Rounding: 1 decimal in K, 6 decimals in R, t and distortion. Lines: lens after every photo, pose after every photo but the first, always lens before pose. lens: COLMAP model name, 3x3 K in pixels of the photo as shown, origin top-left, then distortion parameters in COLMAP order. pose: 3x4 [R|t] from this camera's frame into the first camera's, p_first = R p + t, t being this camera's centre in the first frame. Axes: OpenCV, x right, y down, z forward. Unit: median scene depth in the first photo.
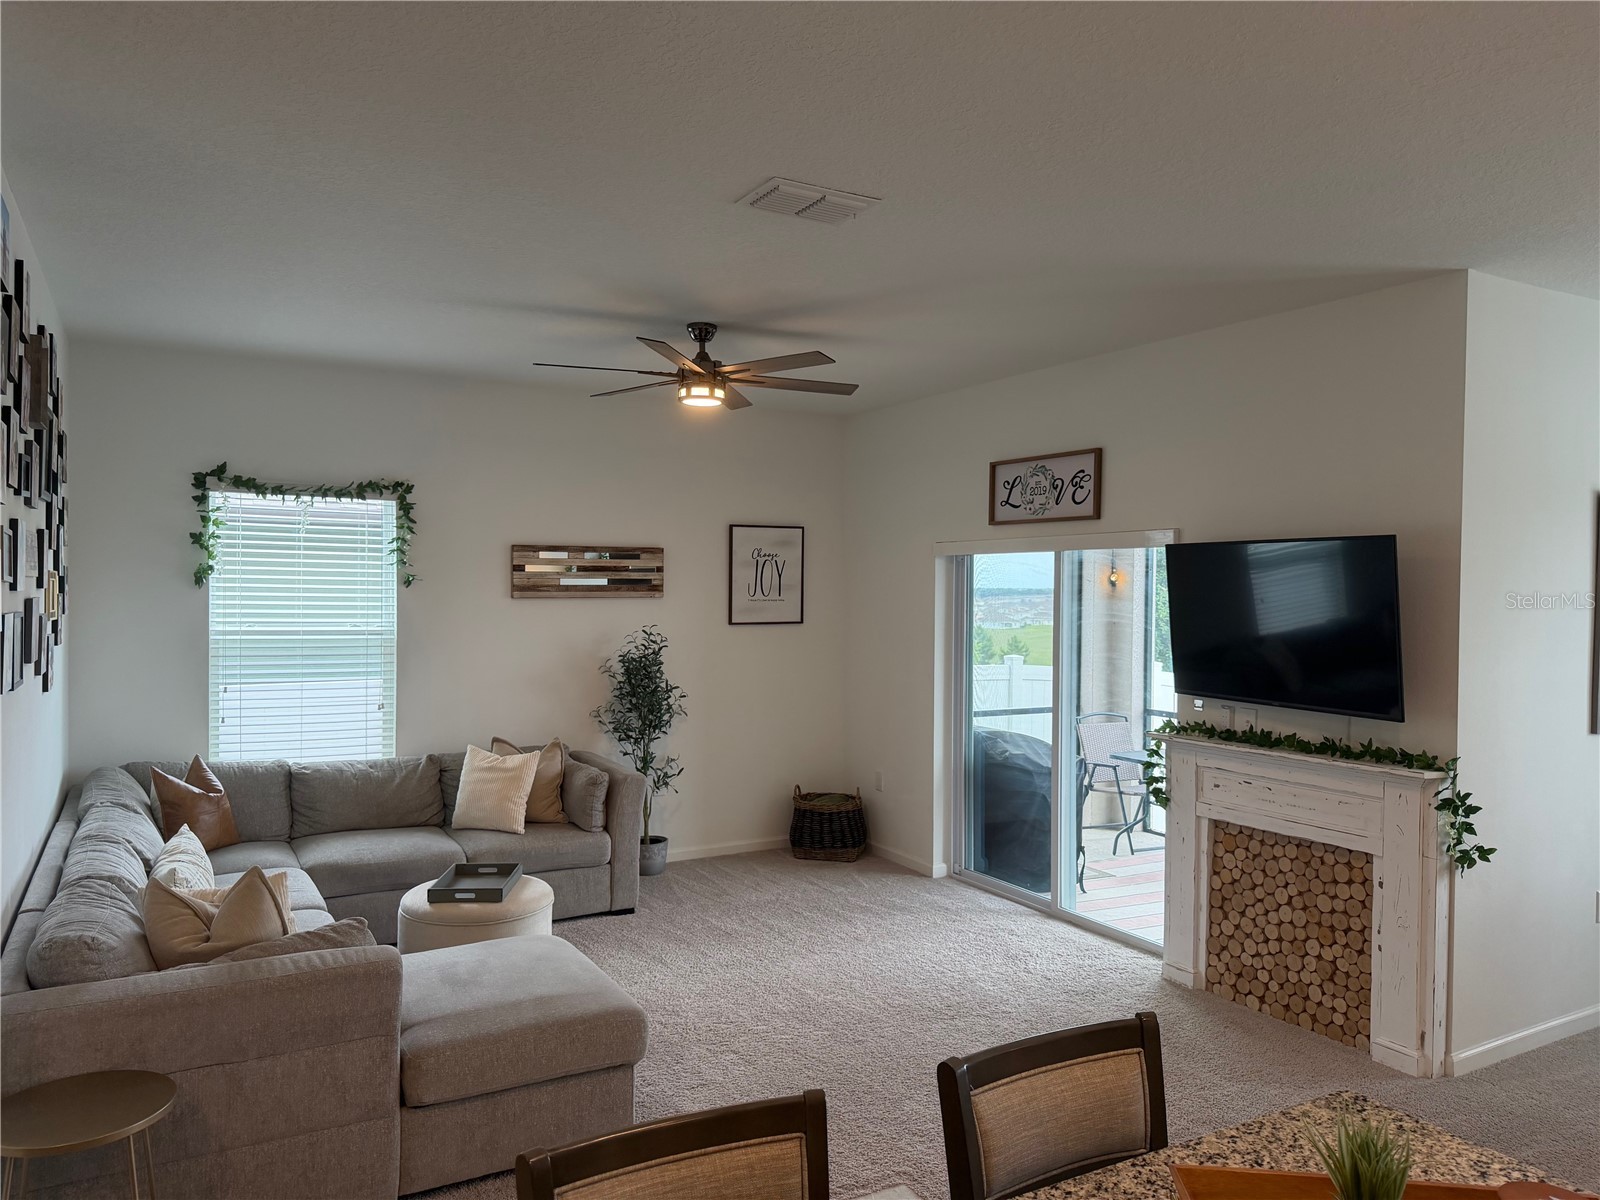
lens RADIAL K [[1117.3, 0, 803.9], [0, 1117.3, 586.9], [0, 0, 1]] dist [0.067955, -0.080154]
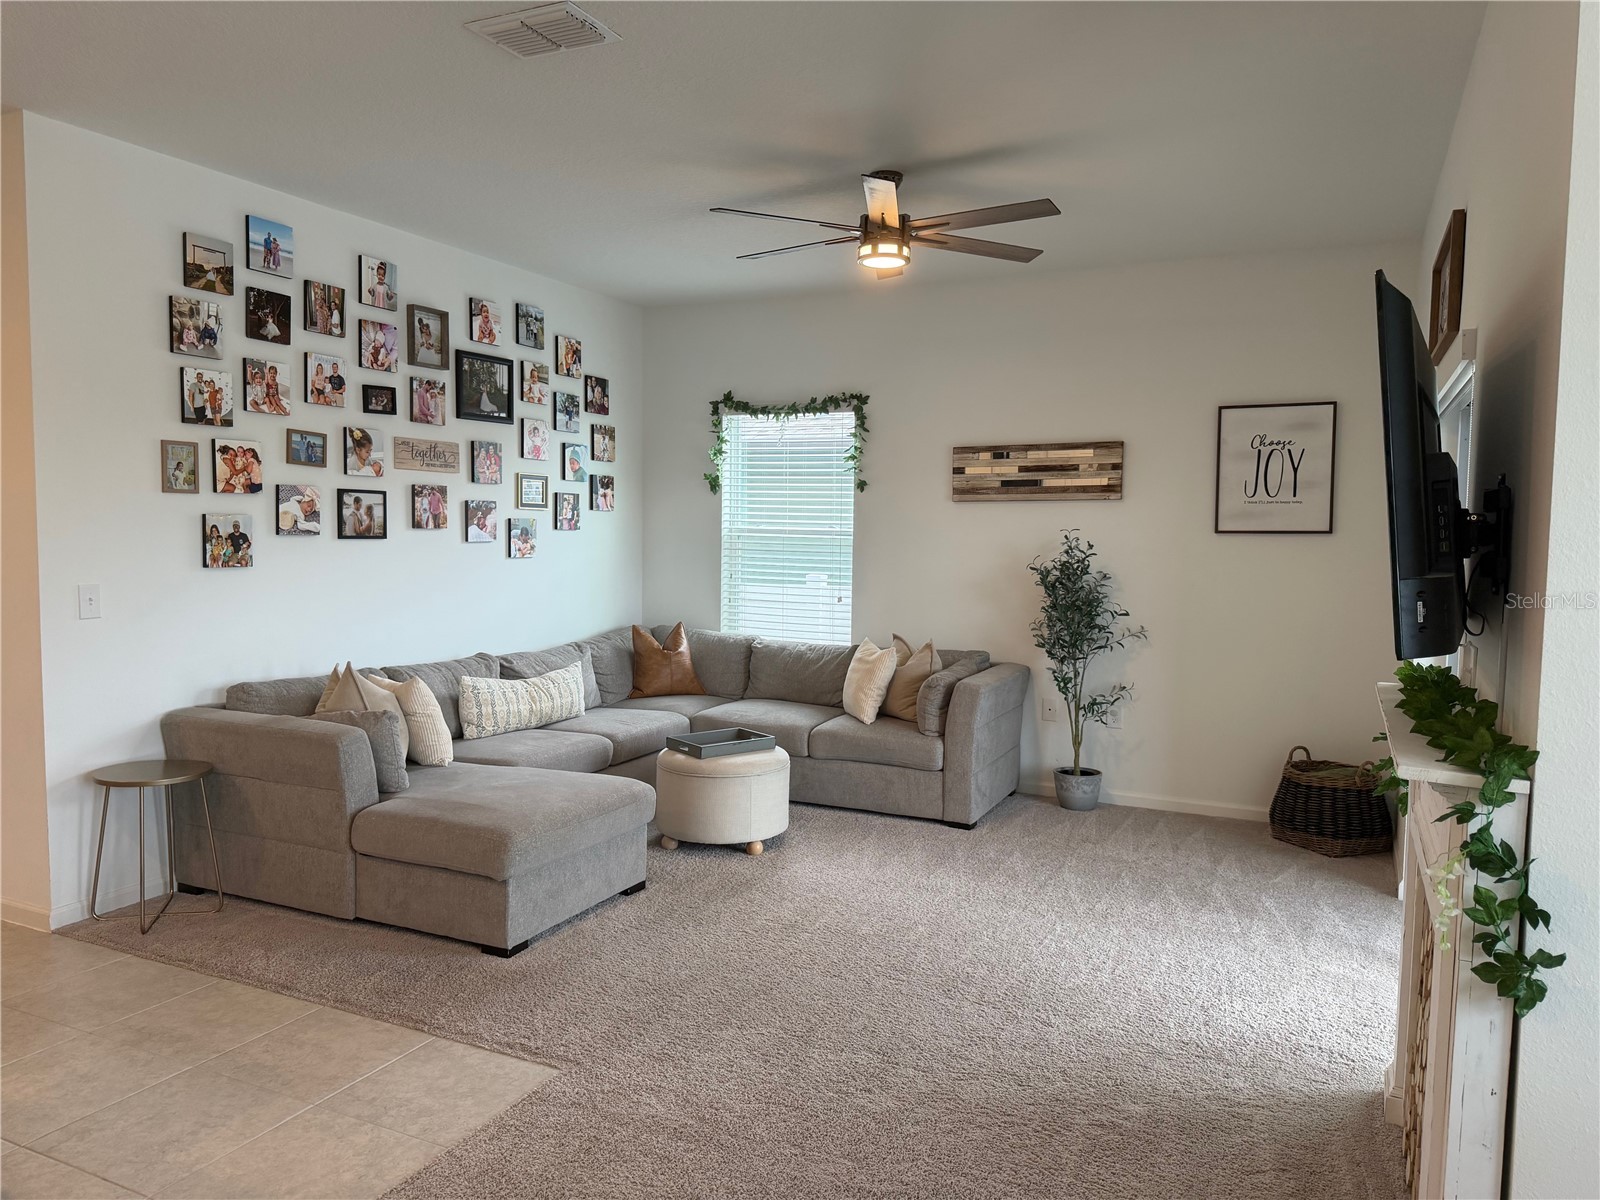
lens RADIAL K [[1117.3, 0, 805.3], [0, 1117.3, 604.1], [0, 0, 1]] dist [0.067955, -0.080154]
pose [[0.559024, 0.047017, -0.827817, 0.511237], [-0.010421, 0.998711, 0.049686, 0.055117], [0.829086, -0.019149, 0.558793, 0.353213]]
